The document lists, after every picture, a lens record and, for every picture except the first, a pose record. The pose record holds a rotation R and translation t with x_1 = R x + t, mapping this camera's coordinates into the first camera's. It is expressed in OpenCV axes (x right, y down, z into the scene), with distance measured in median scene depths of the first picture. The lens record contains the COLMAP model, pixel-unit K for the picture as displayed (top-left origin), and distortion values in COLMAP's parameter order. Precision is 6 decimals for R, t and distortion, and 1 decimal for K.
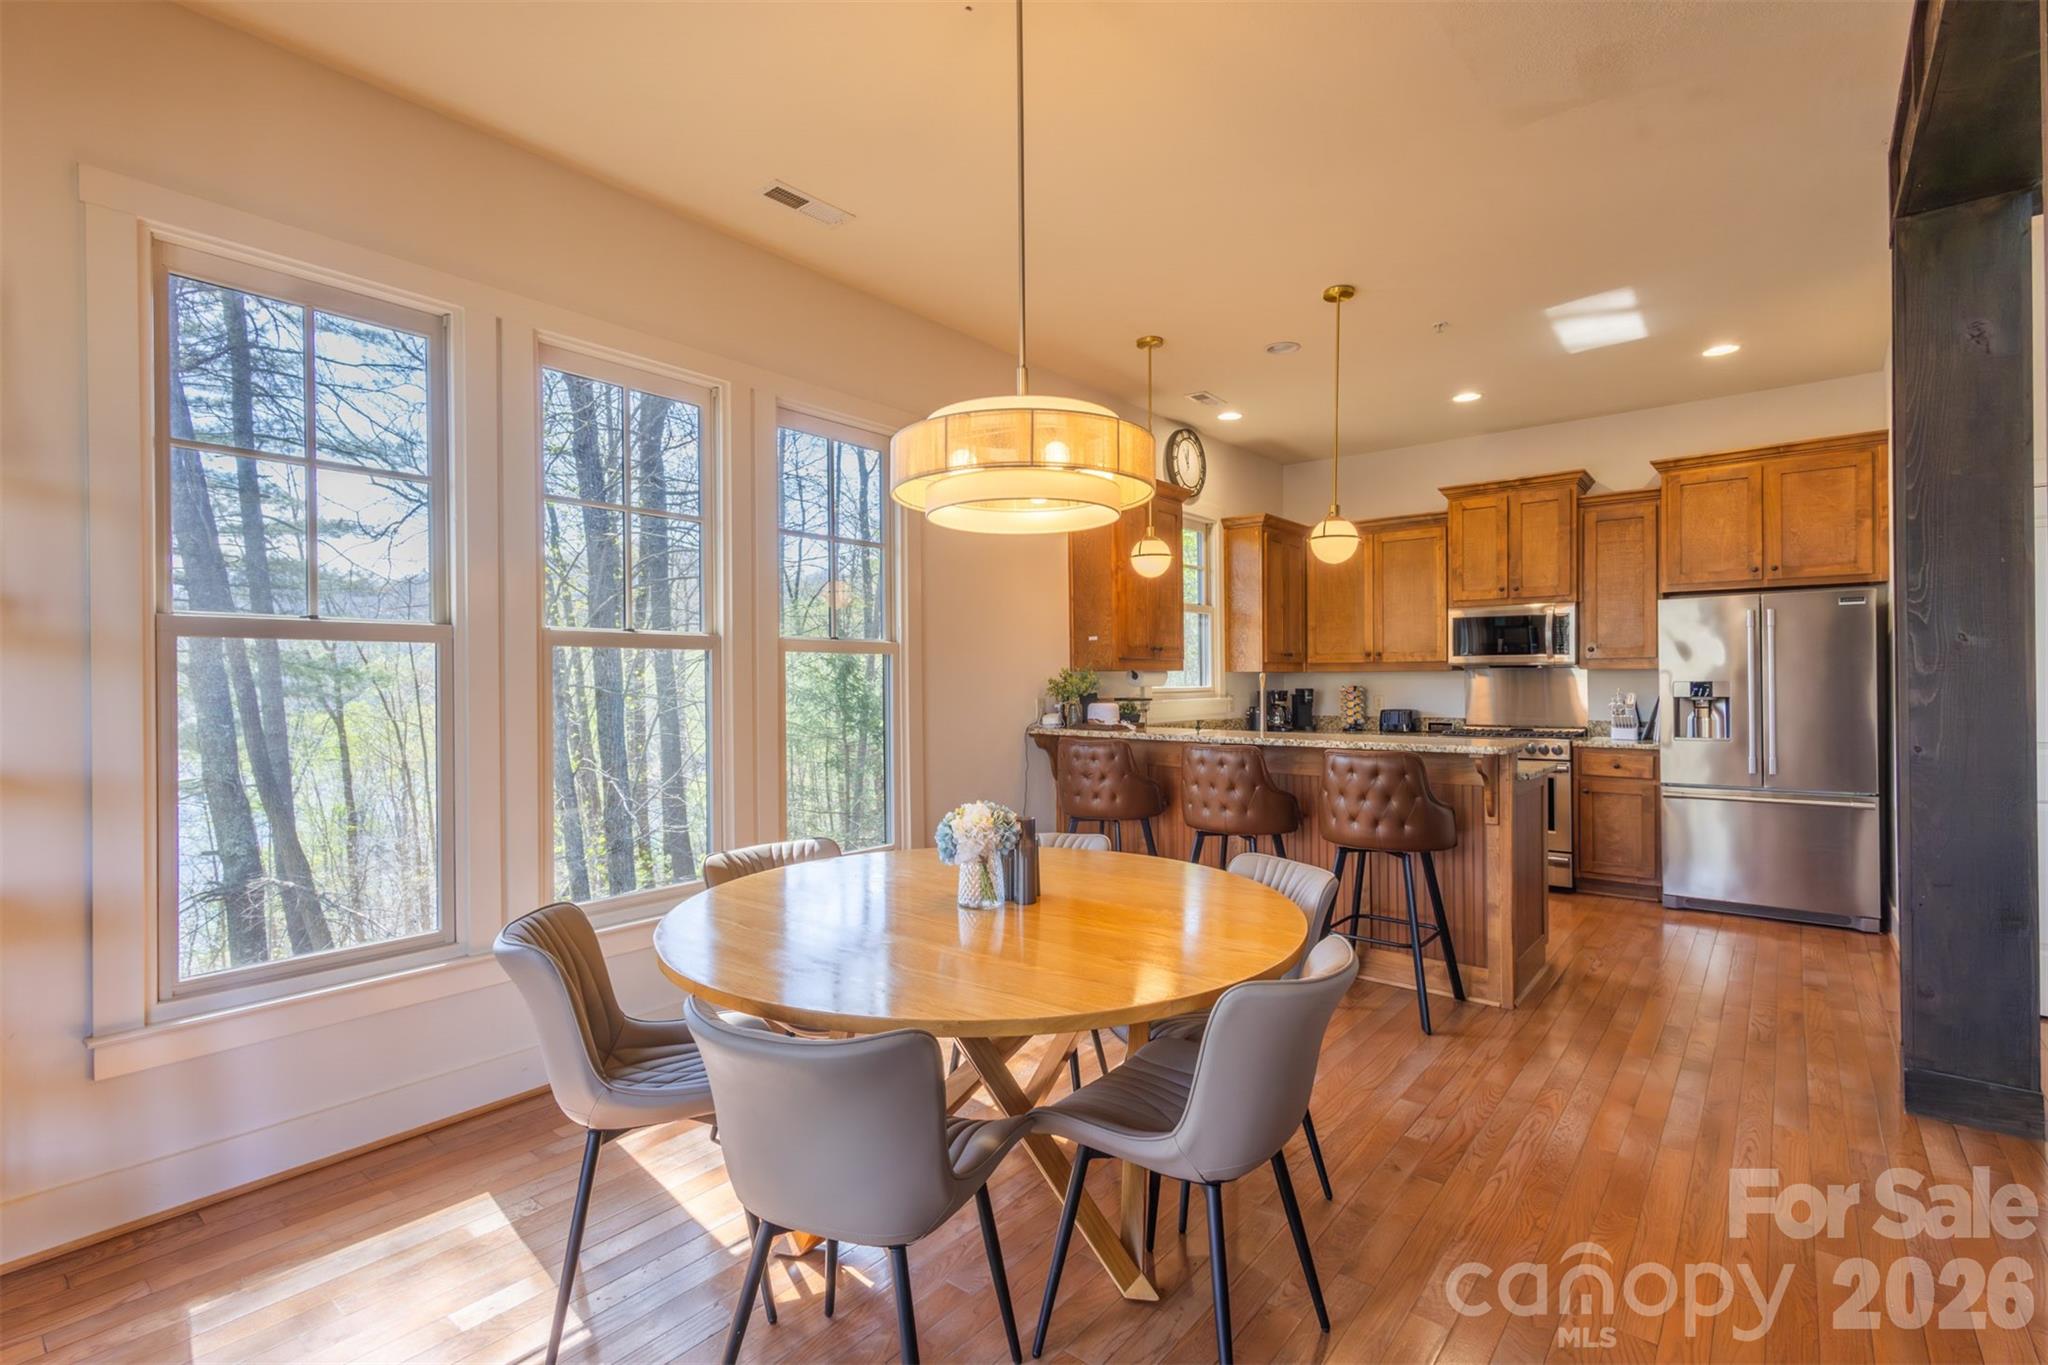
lens RADIAL K [[938.1, 0, 1023.4], [0, 938.1, 675.8], [0, 0, 1]] dist [0.018146, -0.006940]
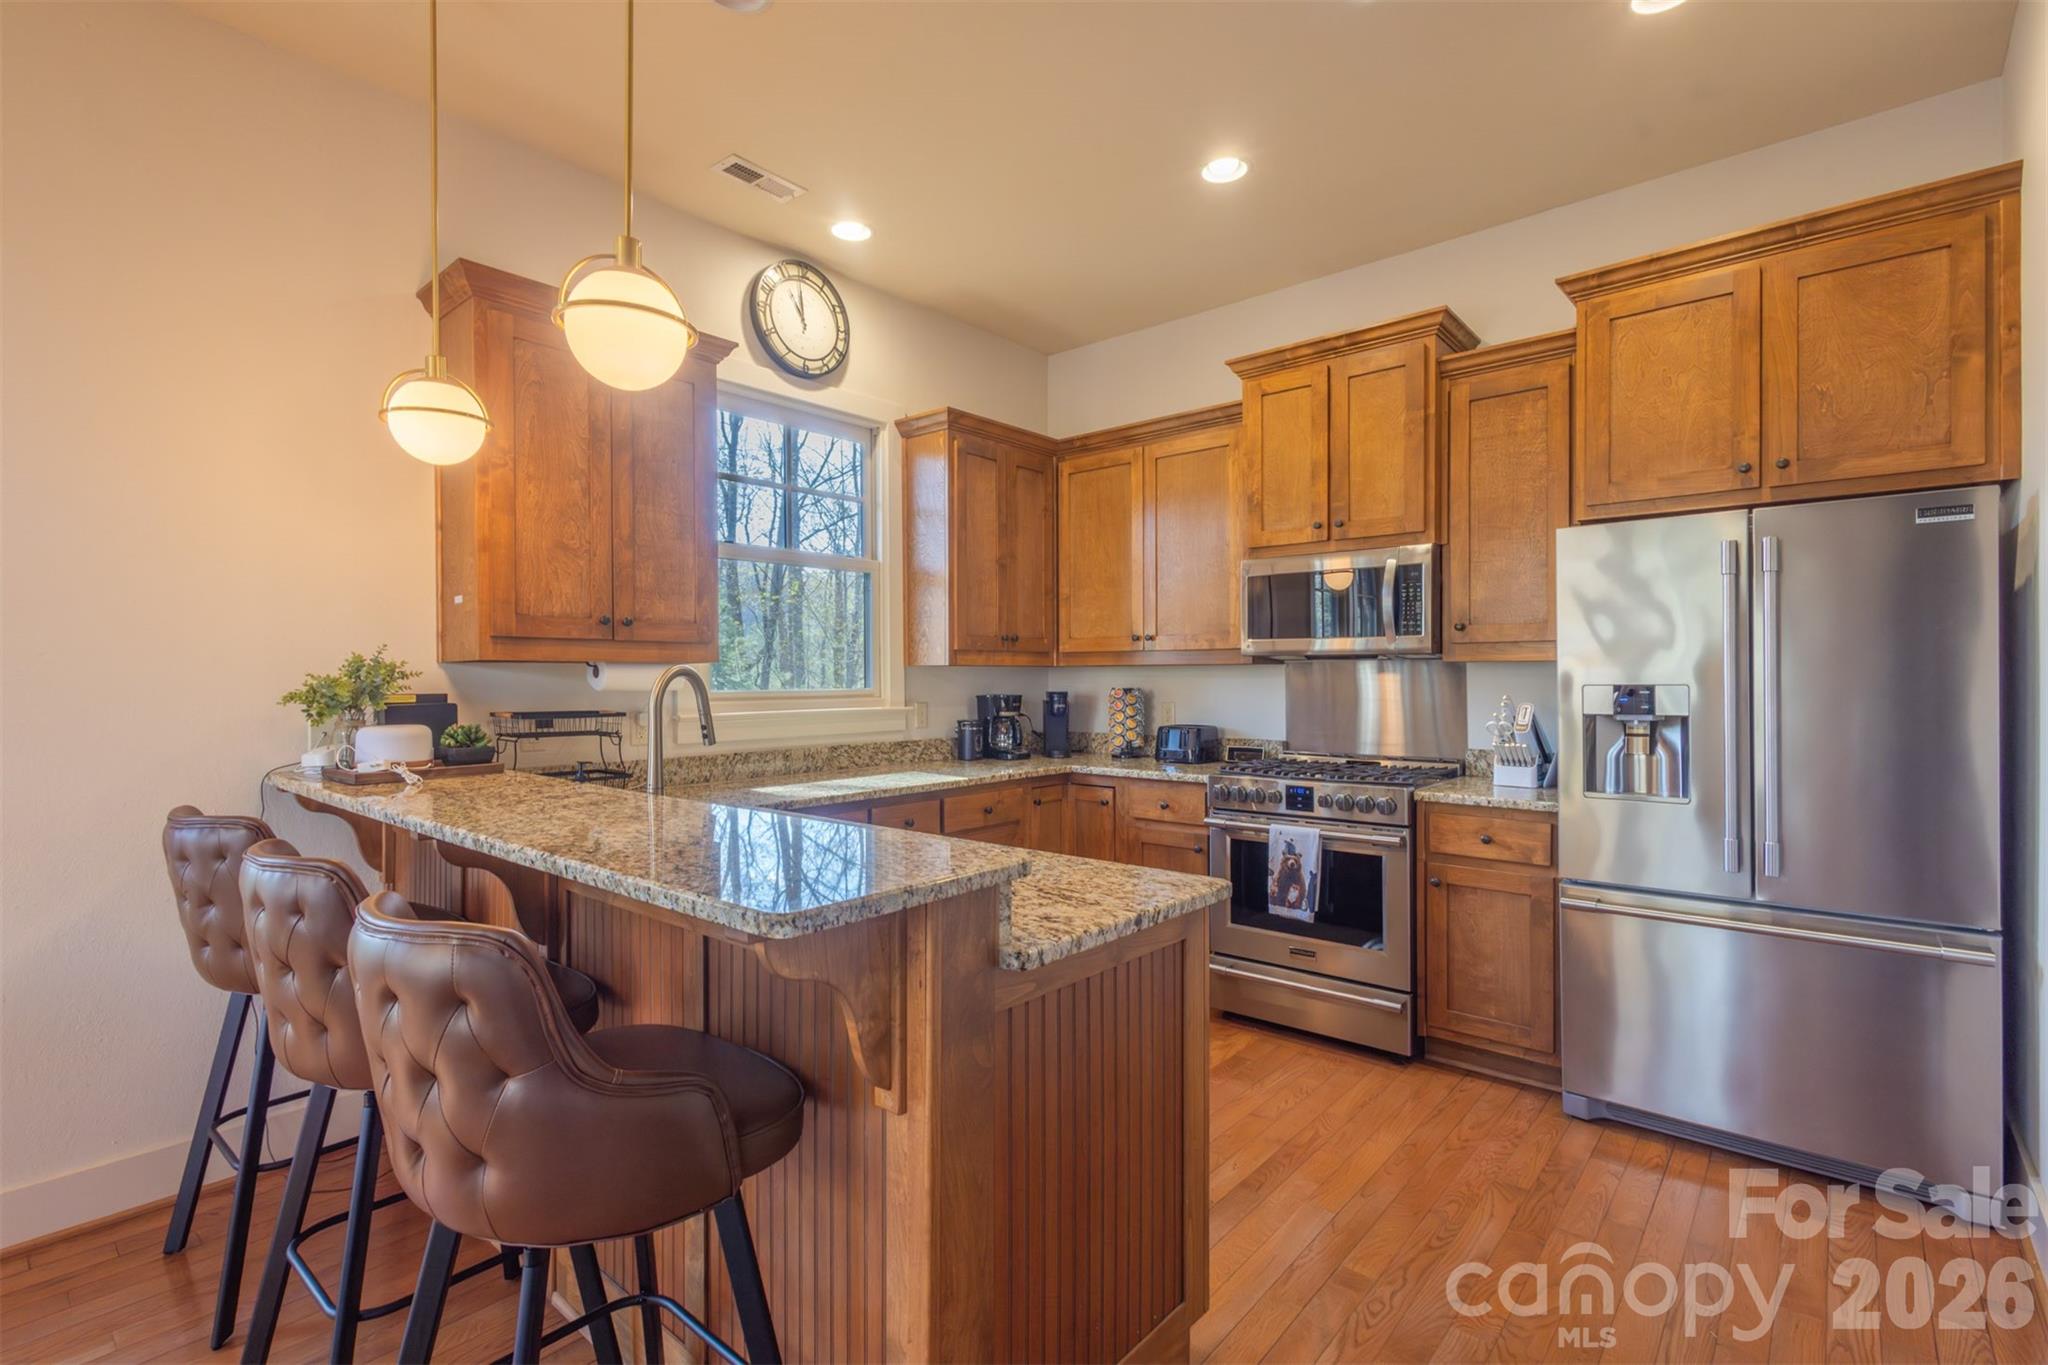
lens RADIAL K [[938.1, 0, 1023.3], [0, 938.1, 677.0], [0, 0, 1]] dist [0.018146, -0.006940]
pose [[0.999585, 0.002291, -0.028705, 0.374890], [-0.002138, 0.999983, 0.005348, -0.000230], [0.028717, -0.005285, 0.999574, 0.448182]]
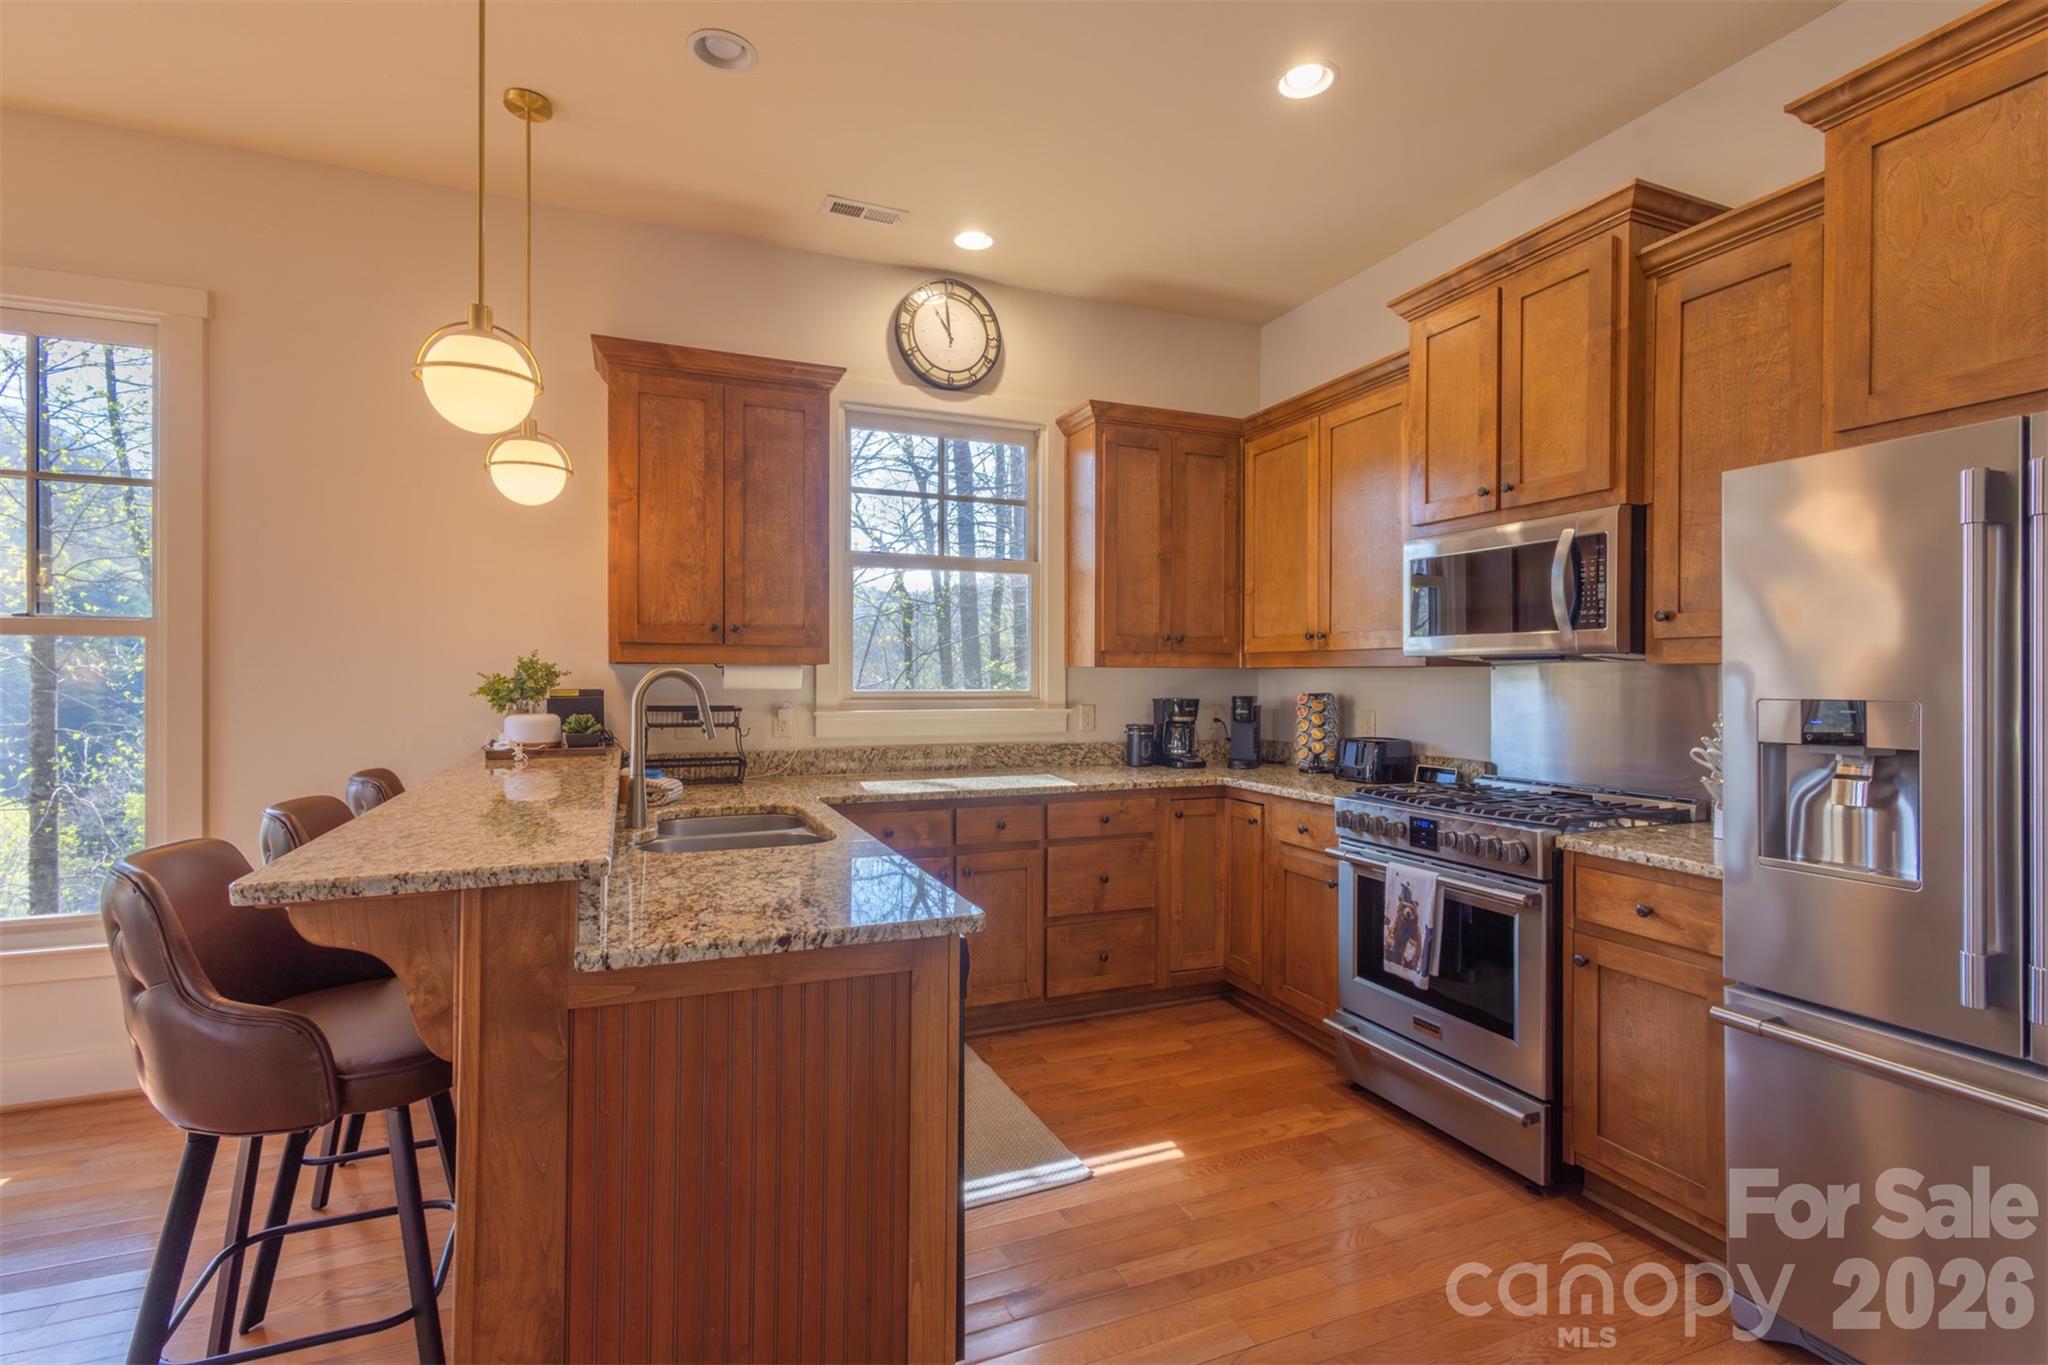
lens RADIAL K [[938.1, 0, 1021.8], [0, 938.1, 677.8], [0, 0, 1]] dist [0.018146, -0.006940]
pose [[0.877842, 0.010181, -0.478841, 0.583865], [-0.007058, 0.999940, 0.008322, -0.002532], [0.478898, -0.003925, 0.877862, 0.529049]]
